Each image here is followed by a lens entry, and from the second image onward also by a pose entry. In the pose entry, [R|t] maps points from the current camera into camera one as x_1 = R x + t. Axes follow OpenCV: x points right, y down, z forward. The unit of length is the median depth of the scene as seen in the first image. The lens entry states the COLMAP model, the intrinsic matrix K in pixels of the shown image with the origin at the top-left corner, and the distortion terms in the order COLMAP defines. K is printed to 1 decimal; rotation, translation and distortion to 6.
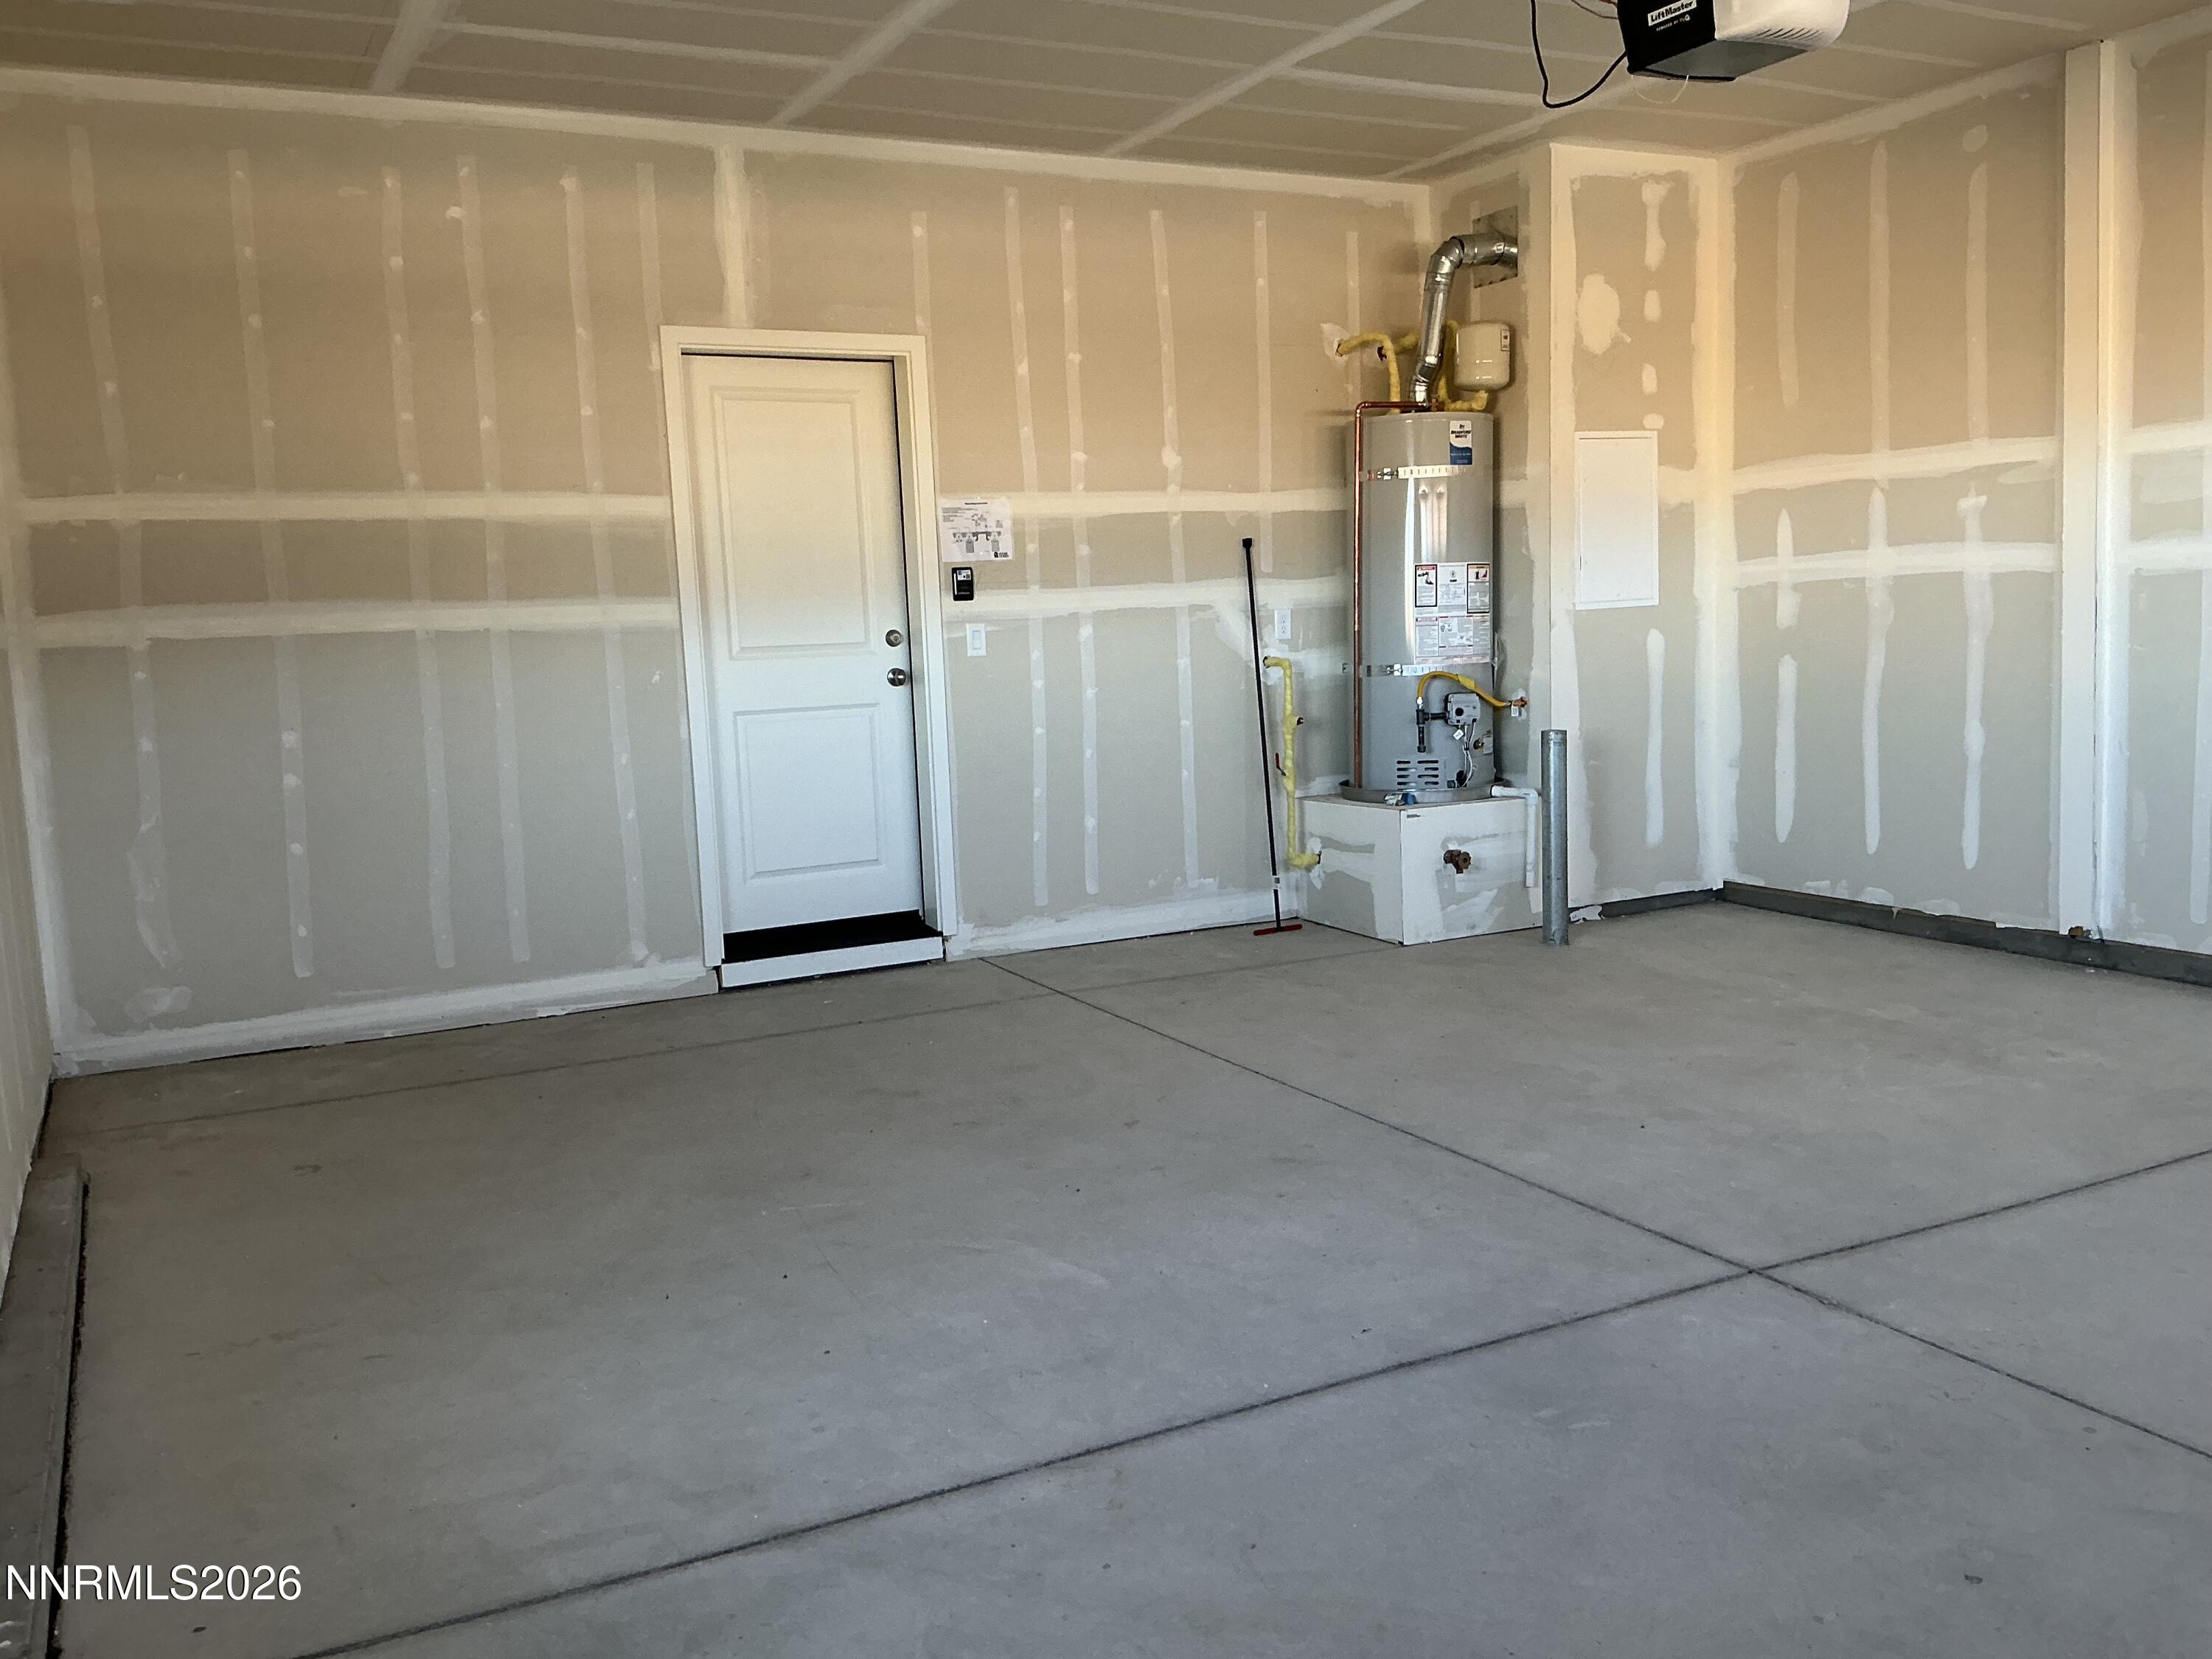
lens RADIAL K [[1826.9, 0, 1106.9], [0, 1826.9, 844.2], [0, 0, 1]] dist [0.128465, -0.261146]
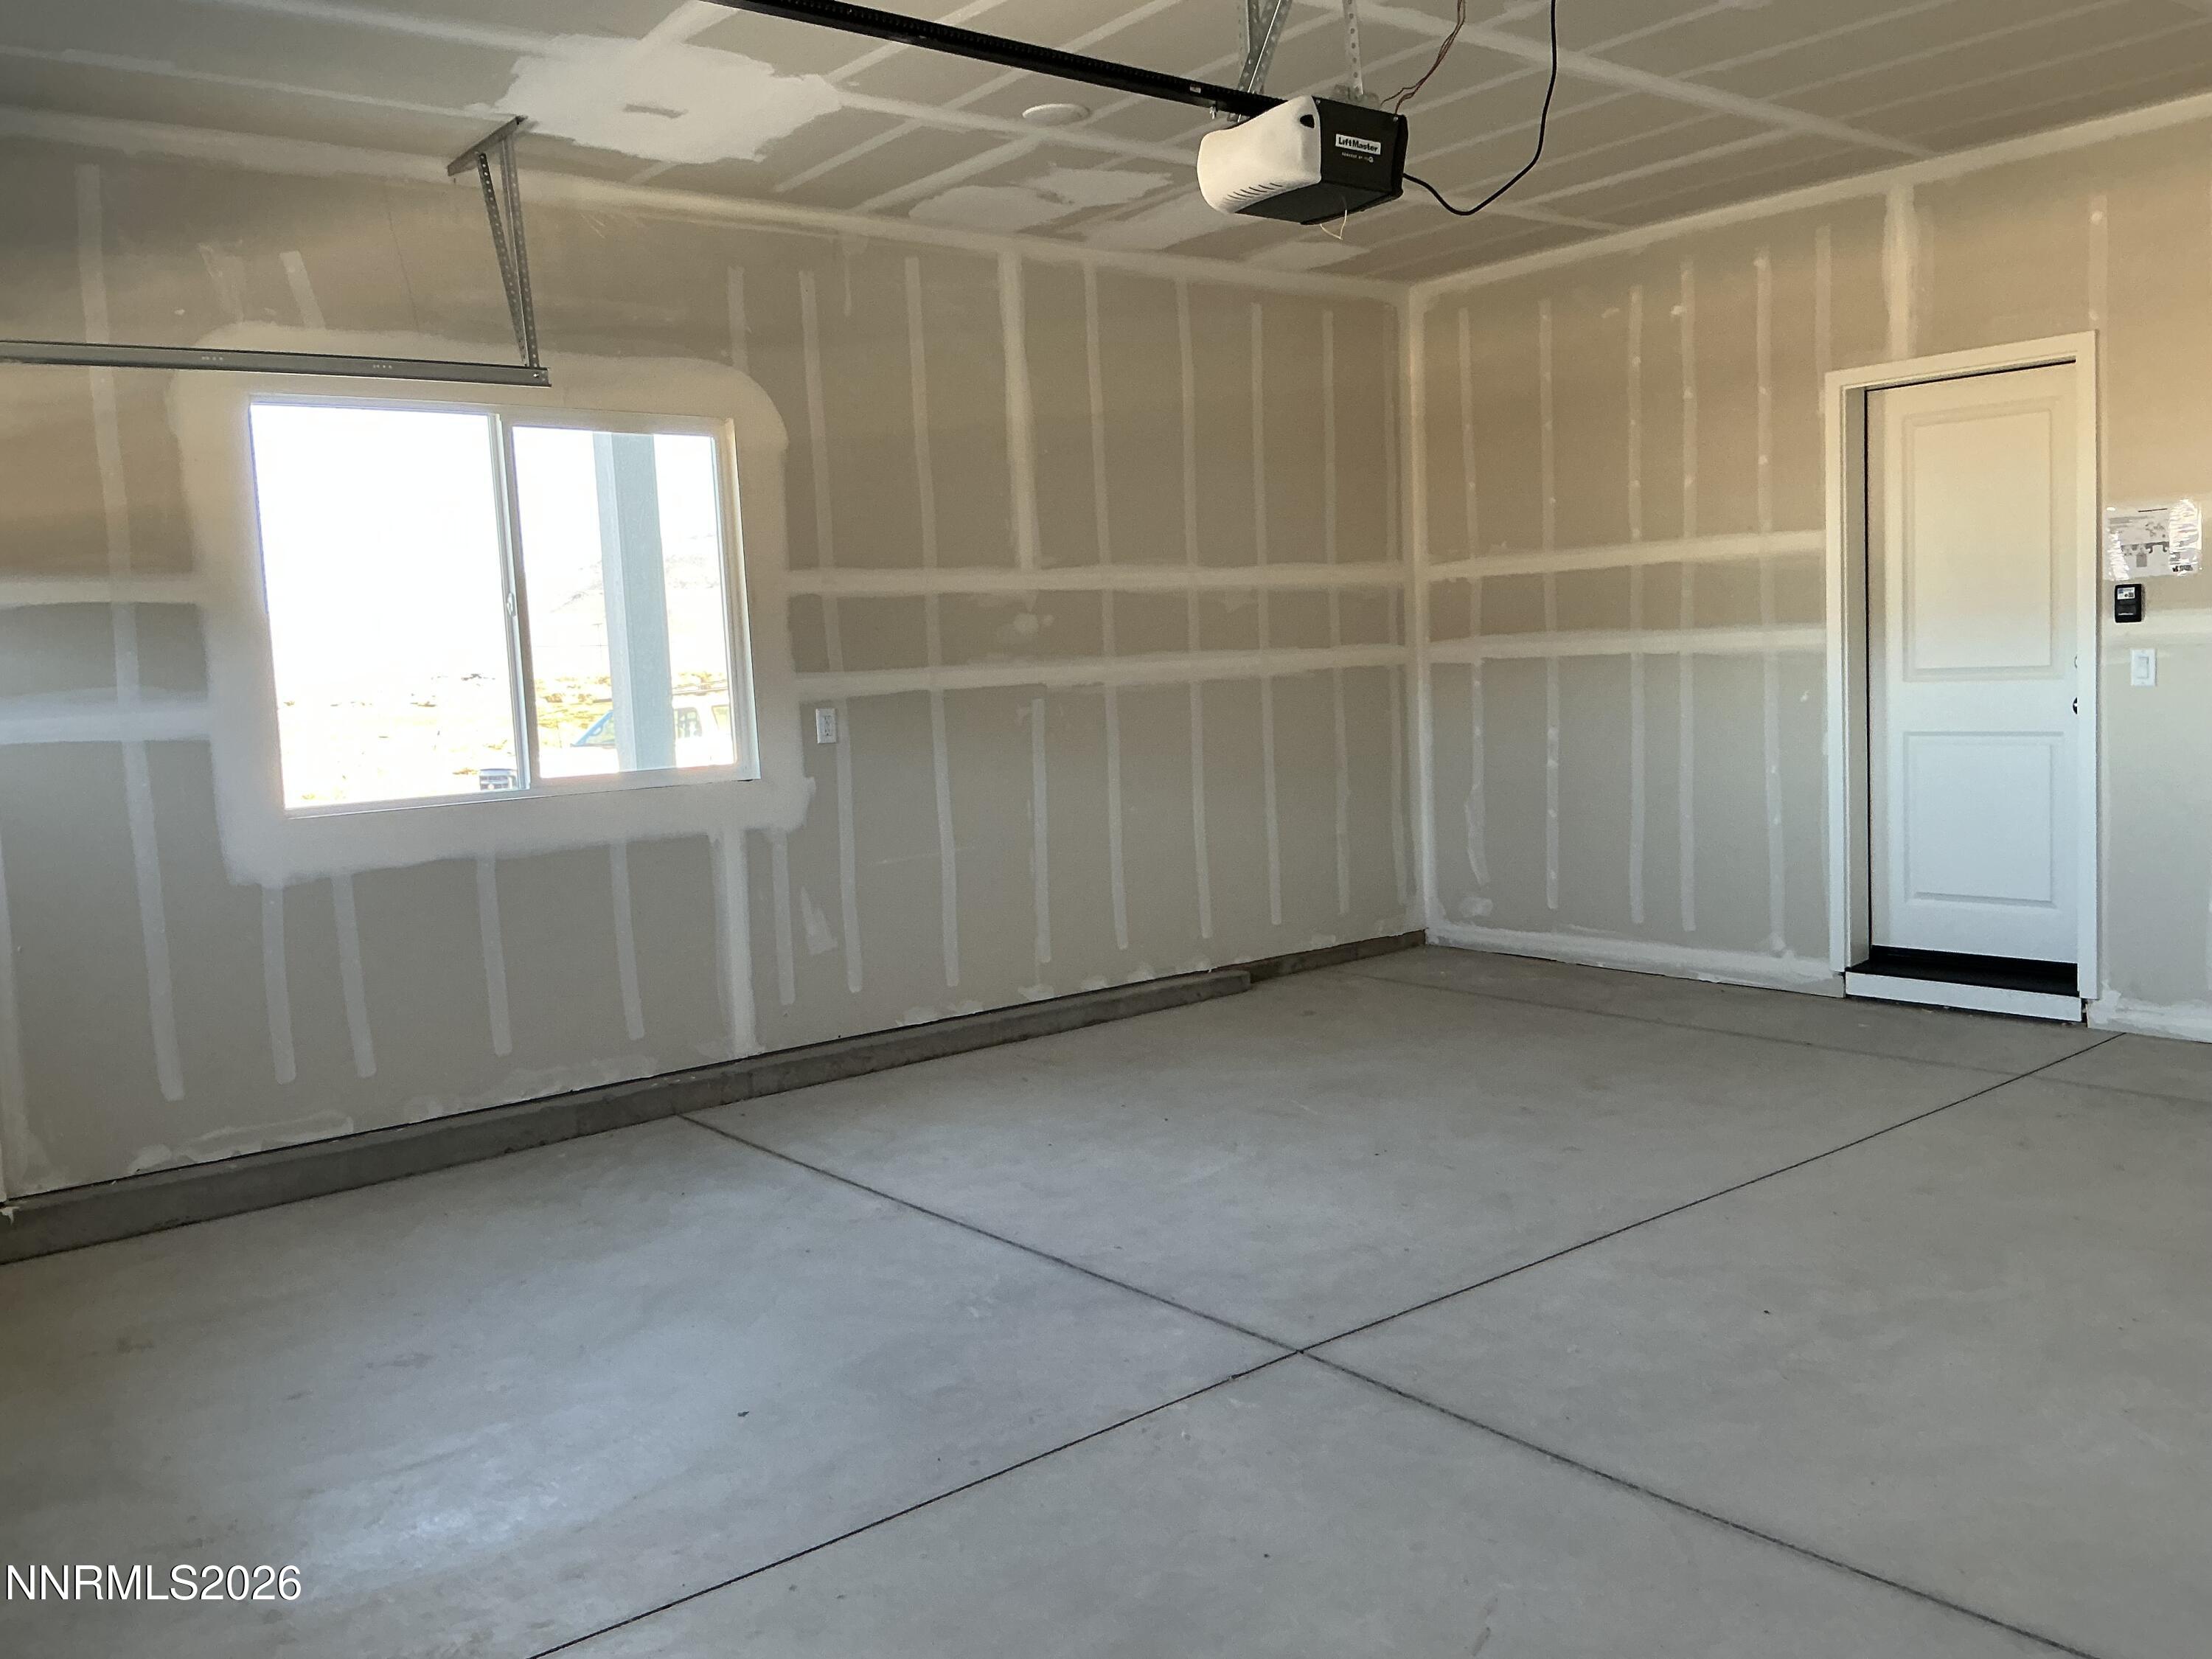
lens RADIAL K [[1826.9, 0, 1106.9], [0, 1826.9, 844.2], [0, 0, 1]] dist [0.128465, -0.261146]
pose [[0.195535, 0.129979, -0.972045, 0.780021], [-0.086227, 0.989618, 0.114984, -0.098609], [0.976899, 0.061333, 0.204712, 0.394724]]
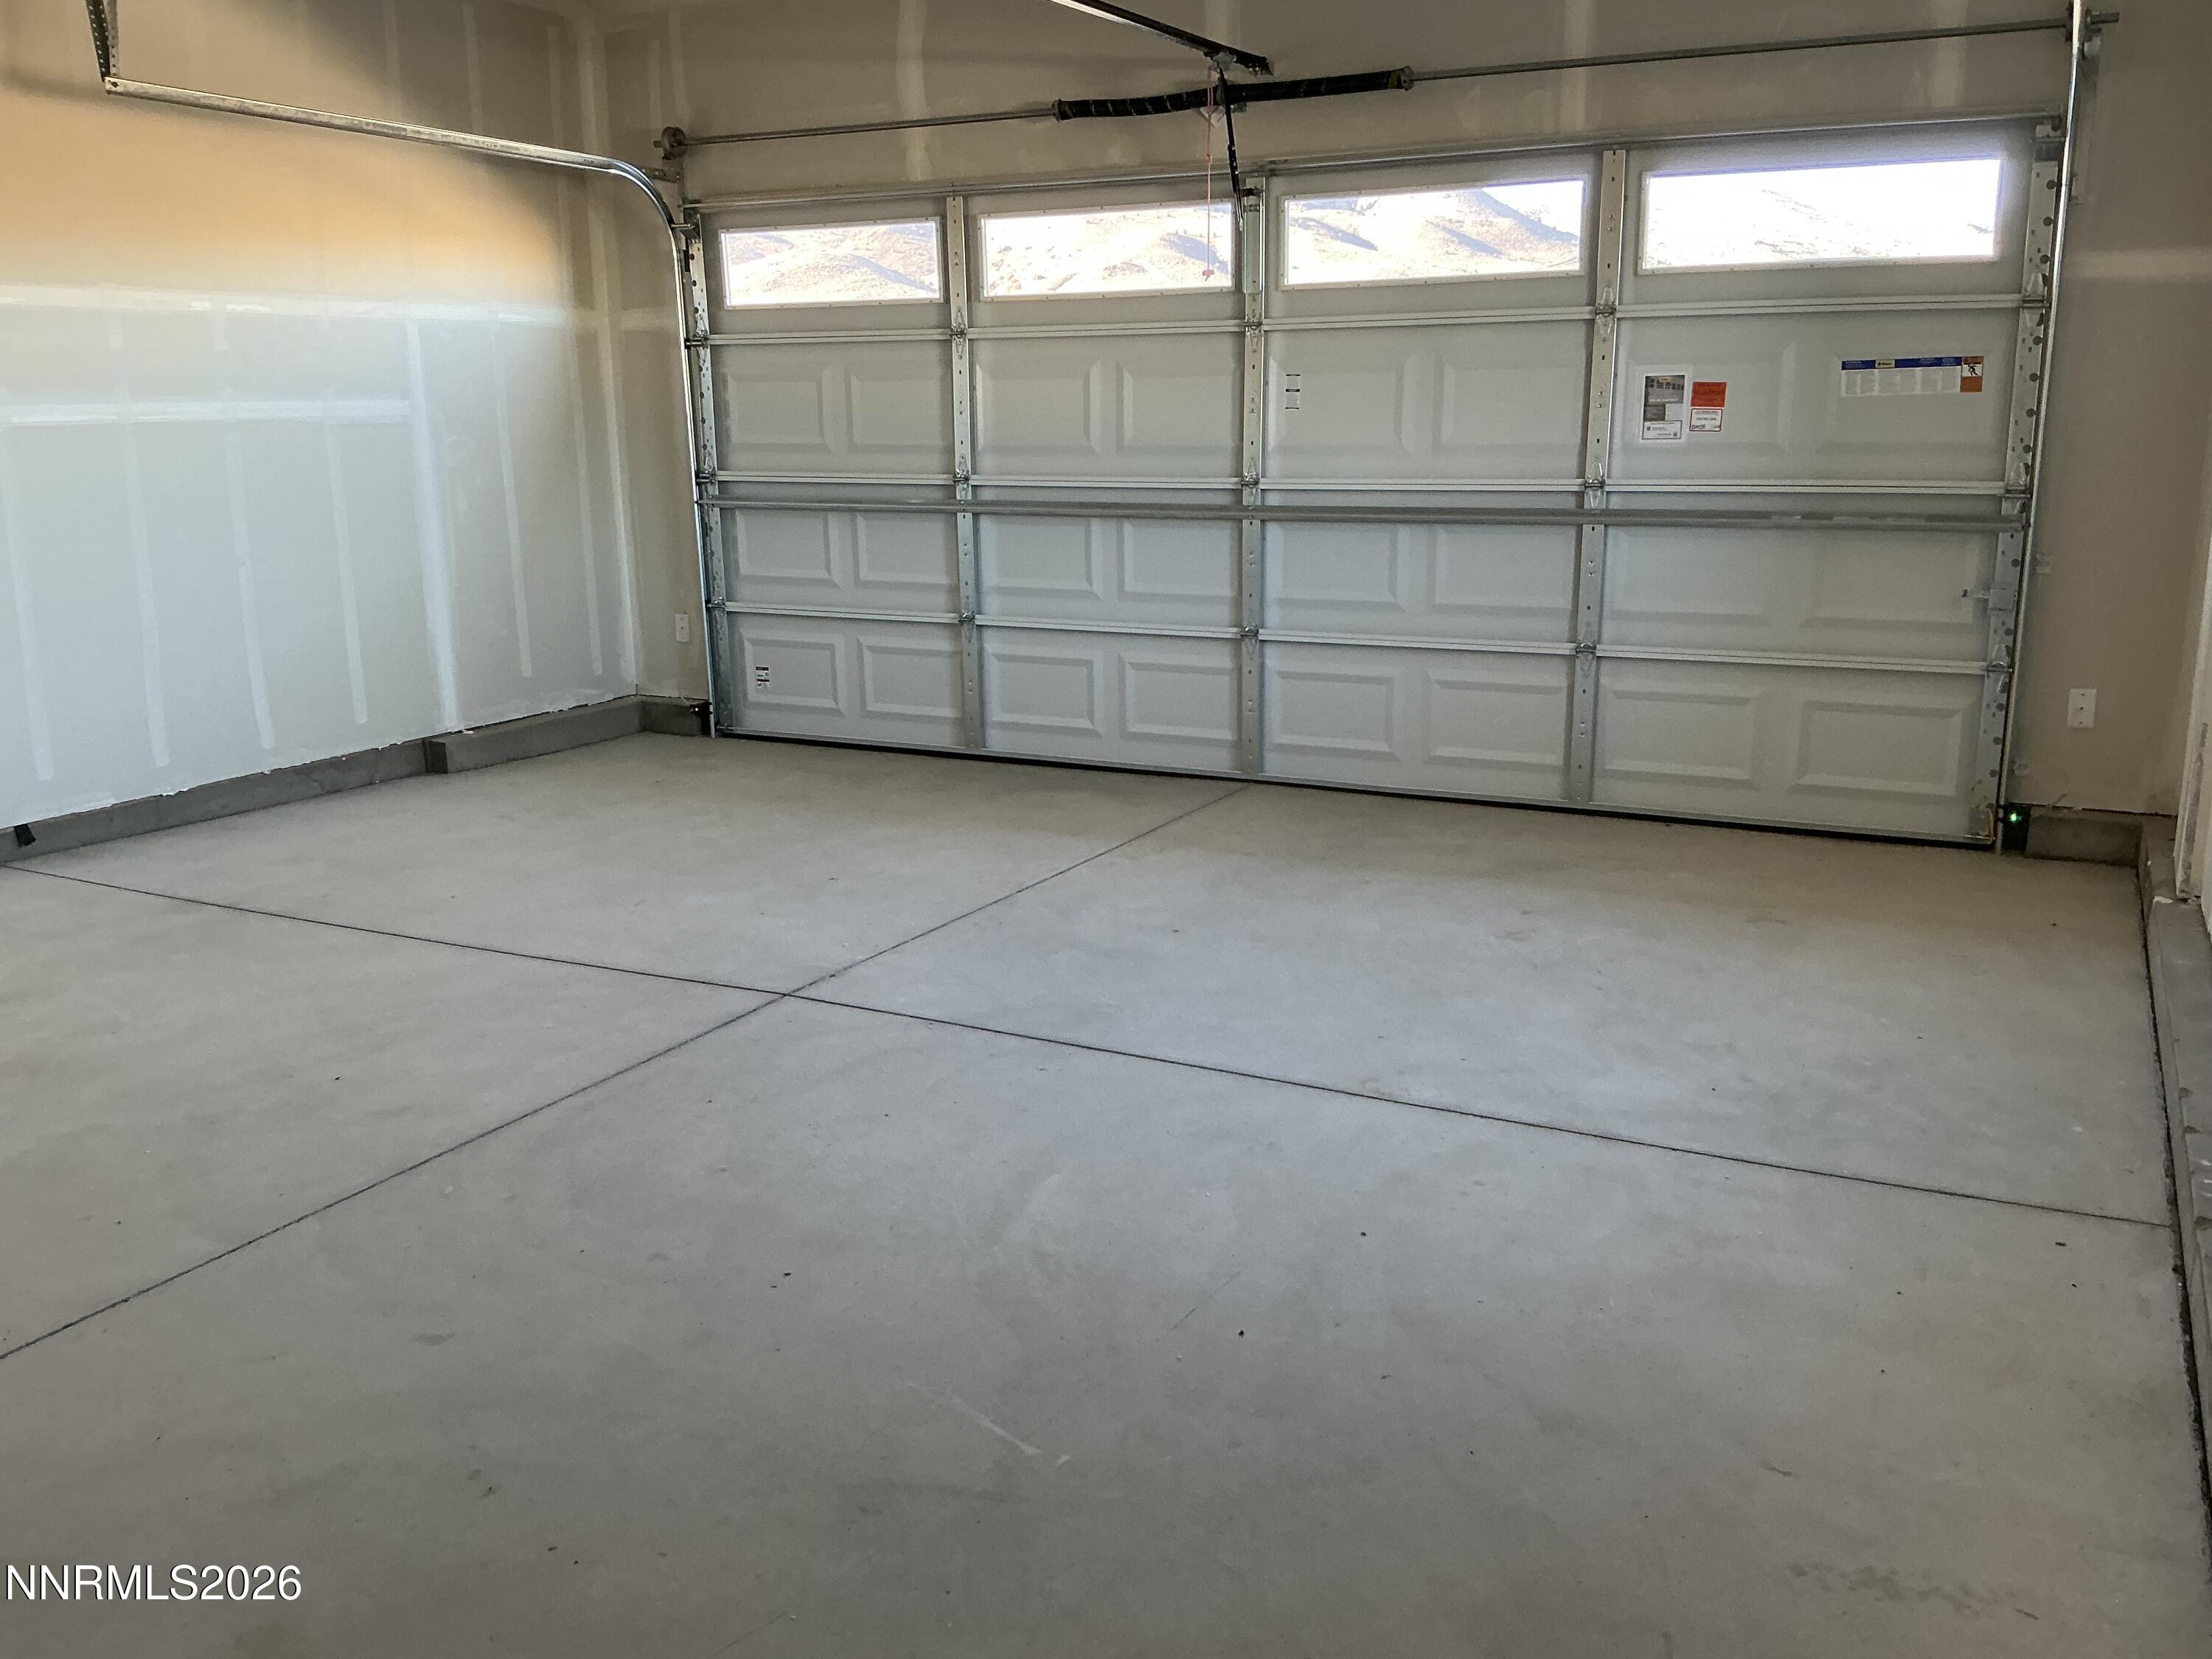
lens RADIAL K [[1842.5, 0, 1096.4], [0, 1842.5, 828.1], [0, 0, 1]] dist [0.130051, -0.268032]
pose [[-0.574273, -0.142743, 0.806123, -0.448734], [0.137805, 0.953776, 0.267060, -0.106051], [-0.806982, 0.264454, -0.528057, 0.869272]]
